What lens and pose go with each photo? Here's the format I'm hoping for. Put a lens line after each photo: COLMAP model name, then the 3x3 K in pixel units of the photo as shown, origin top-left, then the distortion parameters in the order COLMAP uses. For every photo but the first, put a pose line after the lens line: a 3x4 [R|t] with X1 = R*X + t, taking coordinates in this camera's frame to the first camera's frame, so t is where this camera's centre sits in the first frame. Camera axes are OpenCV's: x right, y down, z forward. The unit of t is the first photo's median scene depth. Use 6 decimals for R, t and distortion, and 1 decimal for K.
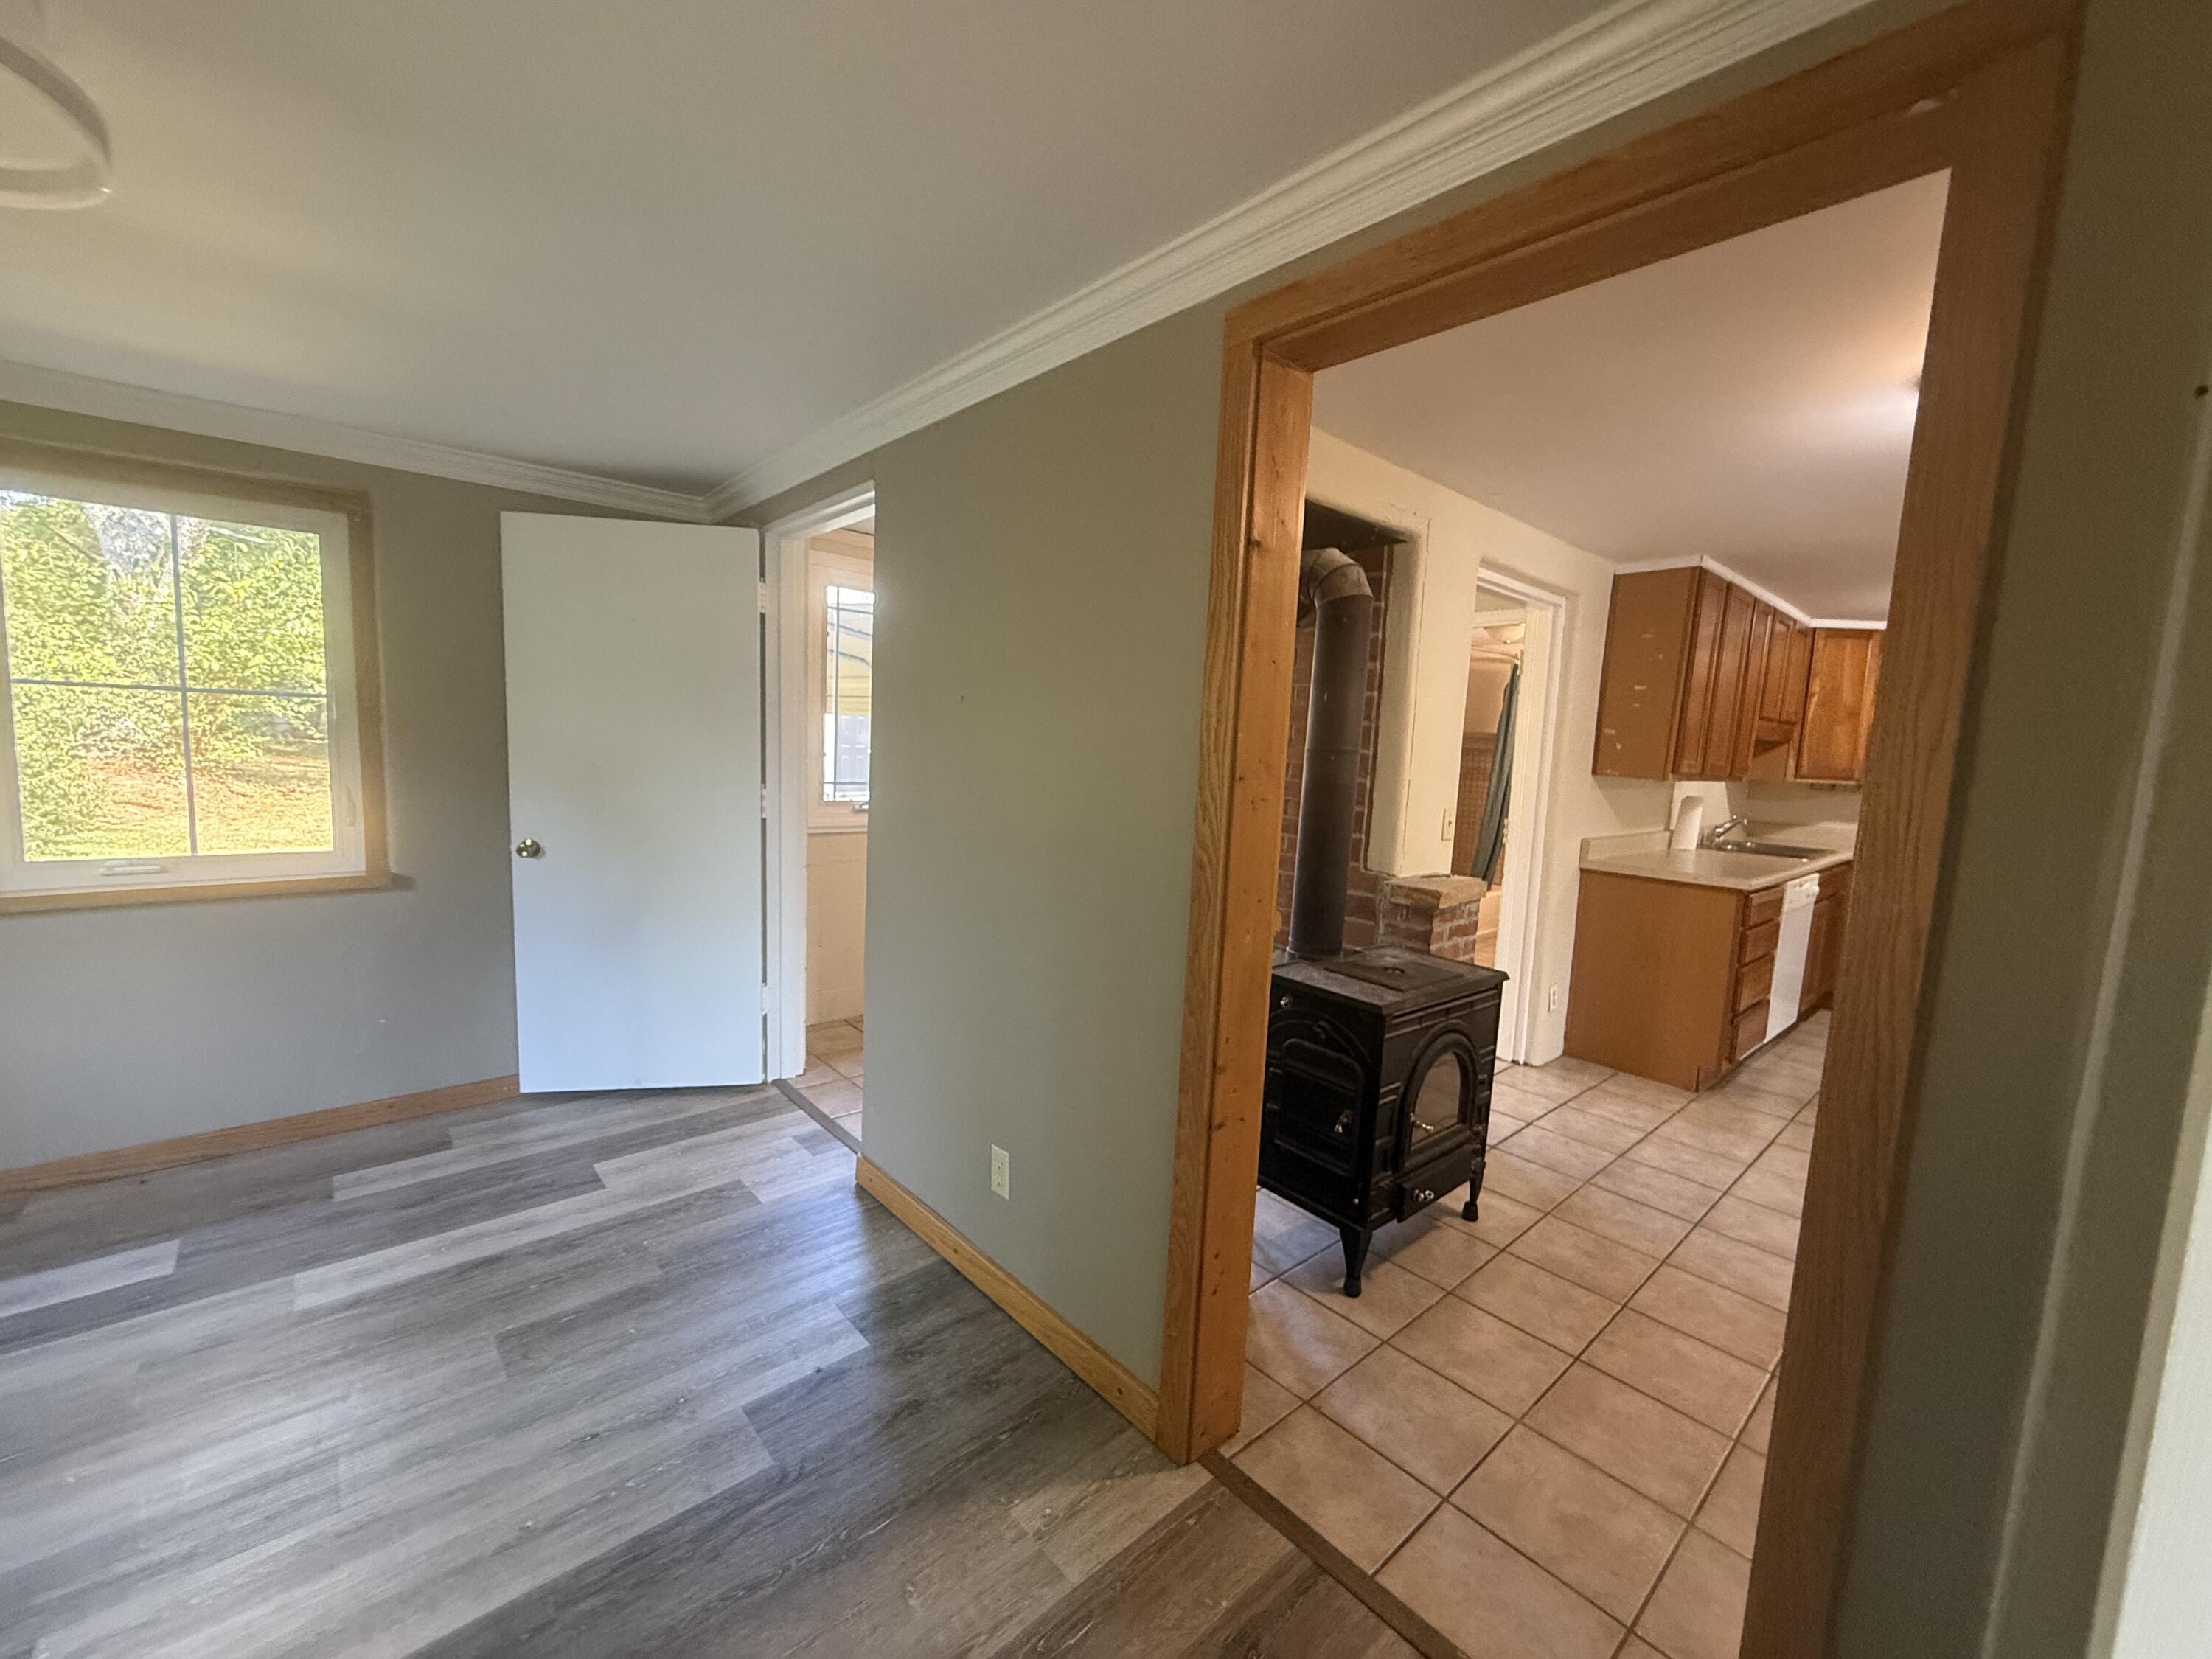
lens RADIAL K [[886.9, 0, 1101.2], [0, 886.9, 828.2], [0, 0, 1]] dist [0.000818, 0.000037]
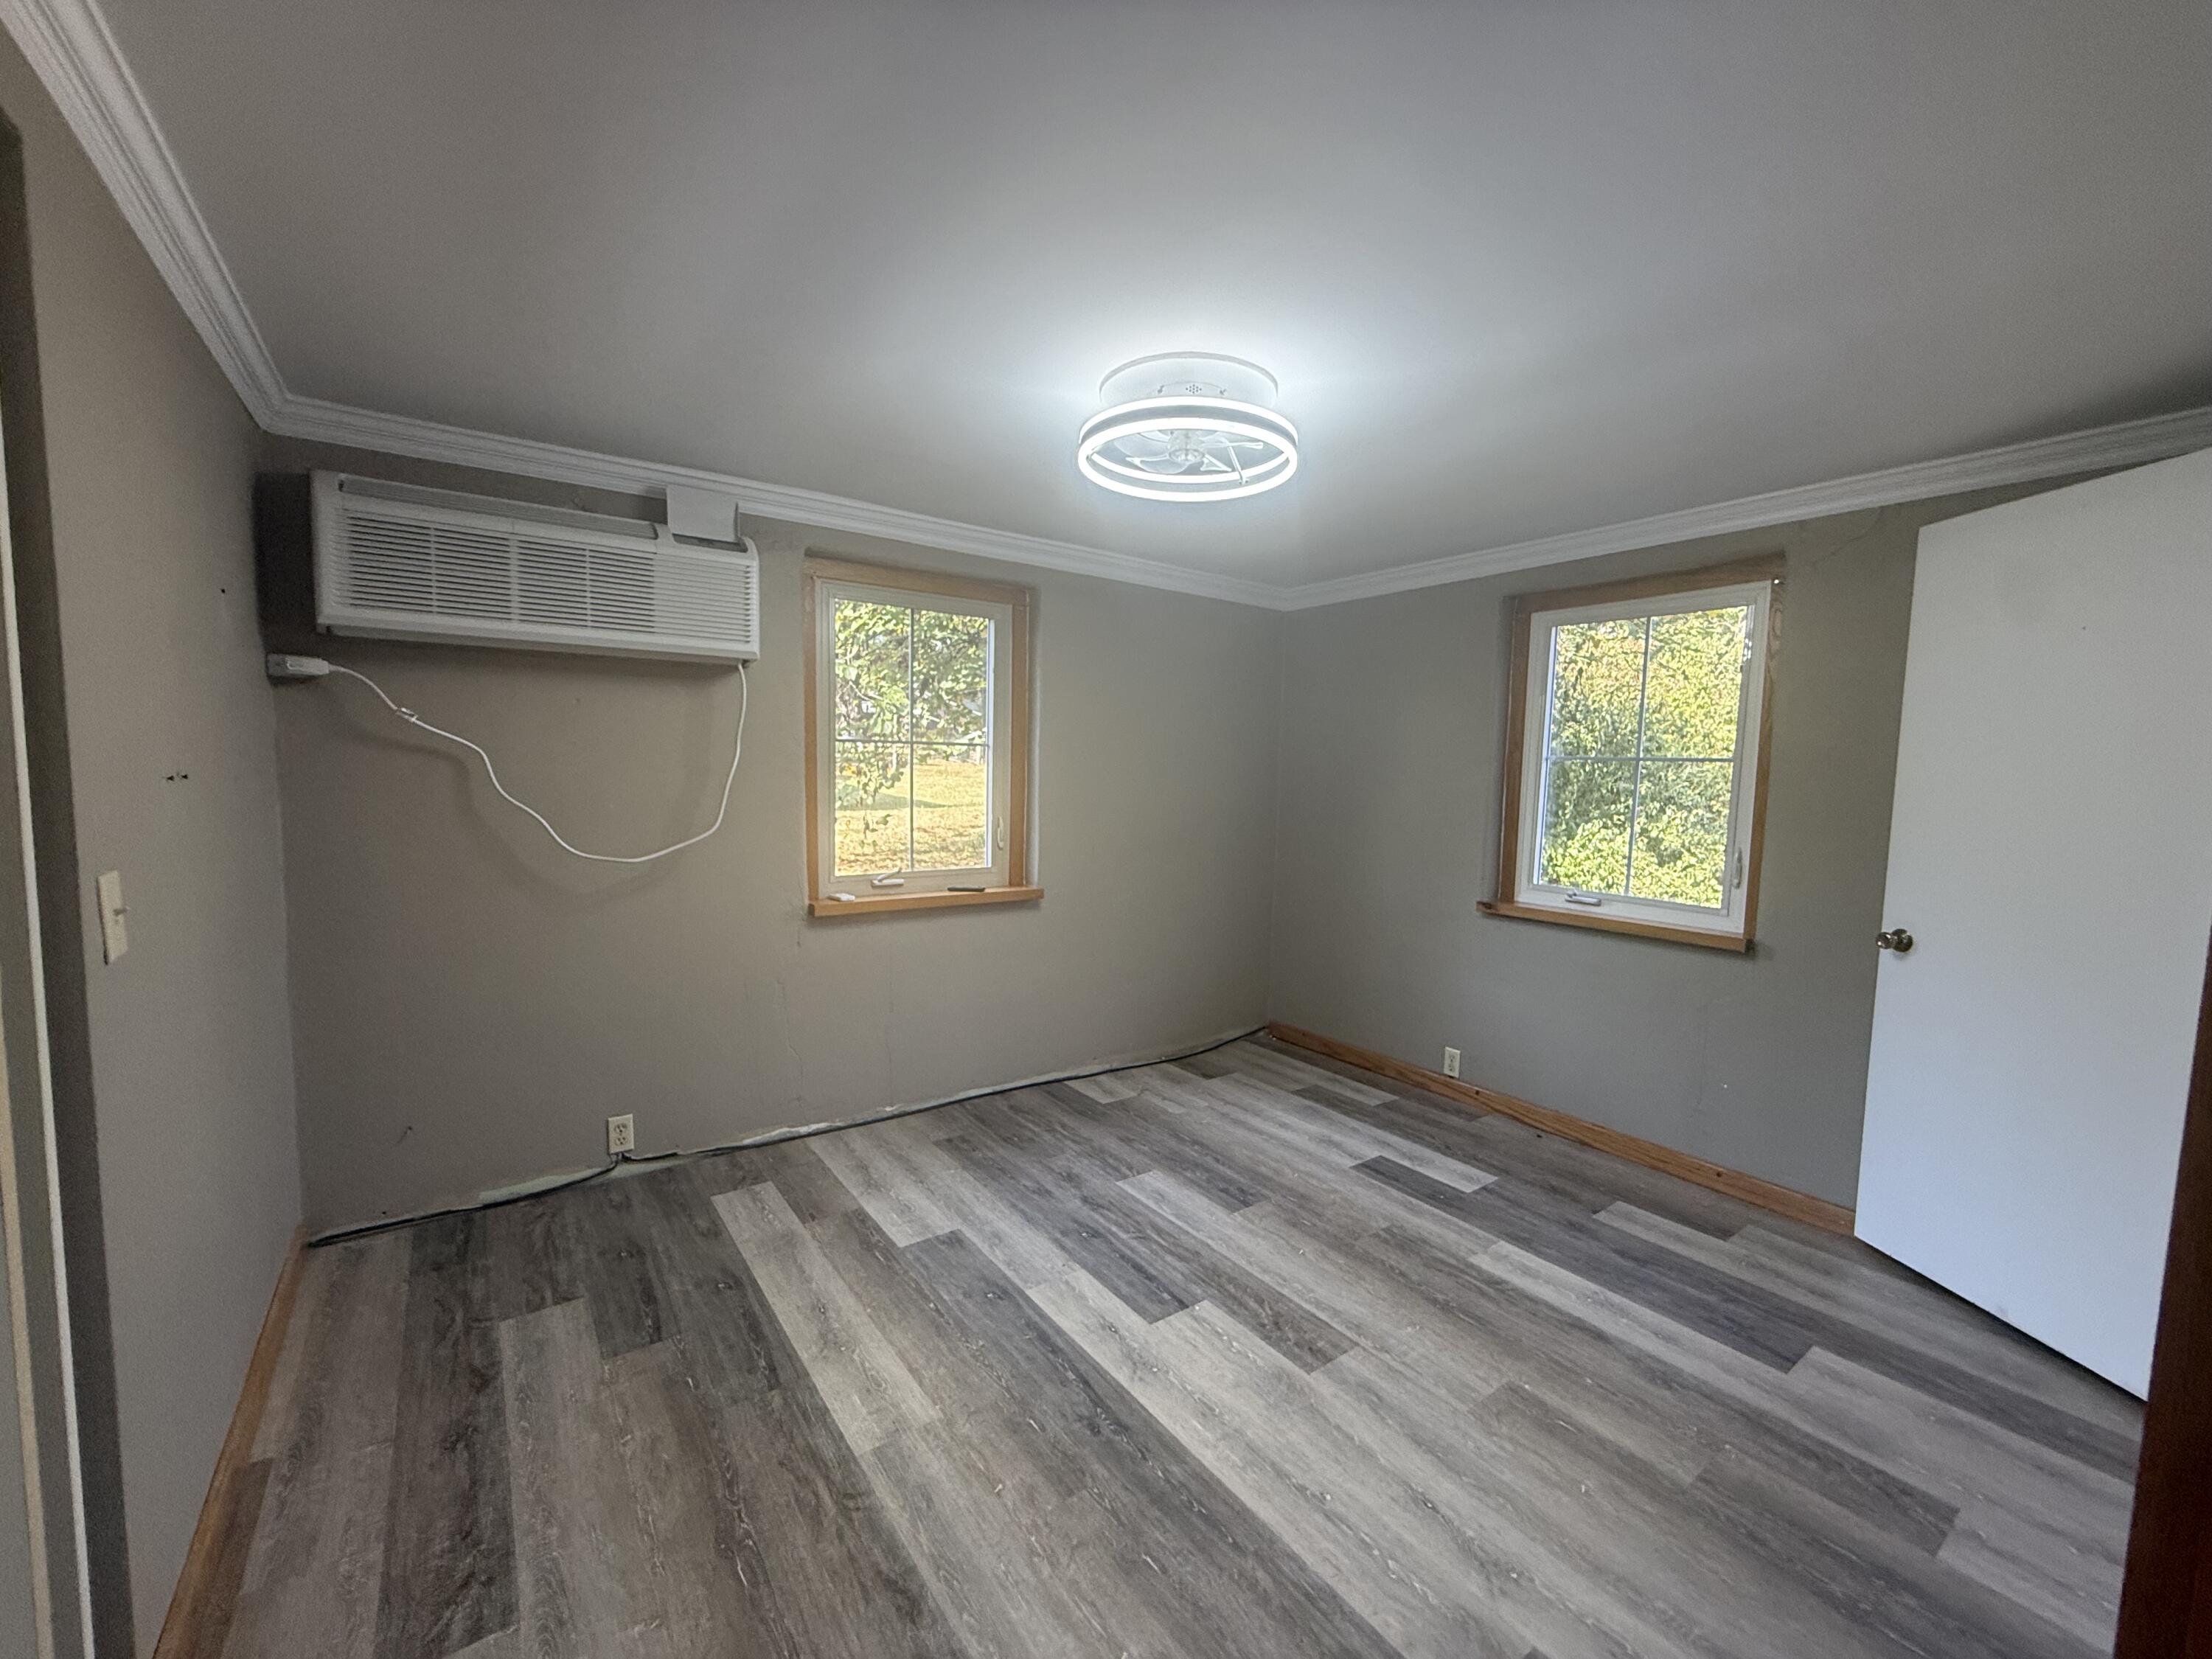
lens RADIAL K [[886.9, 0, 1097.0], [0, 886.9, 821.1], [0, 0, 1]] dist [0.000818, 0.000037]
pose [[-0.092714, 0.027034, -0.995326, 0.257850], [-0.131335, 0.990565, 0.039138, -0.023222], [0.986993, 0.134350, -0.088289, 0.416044]]
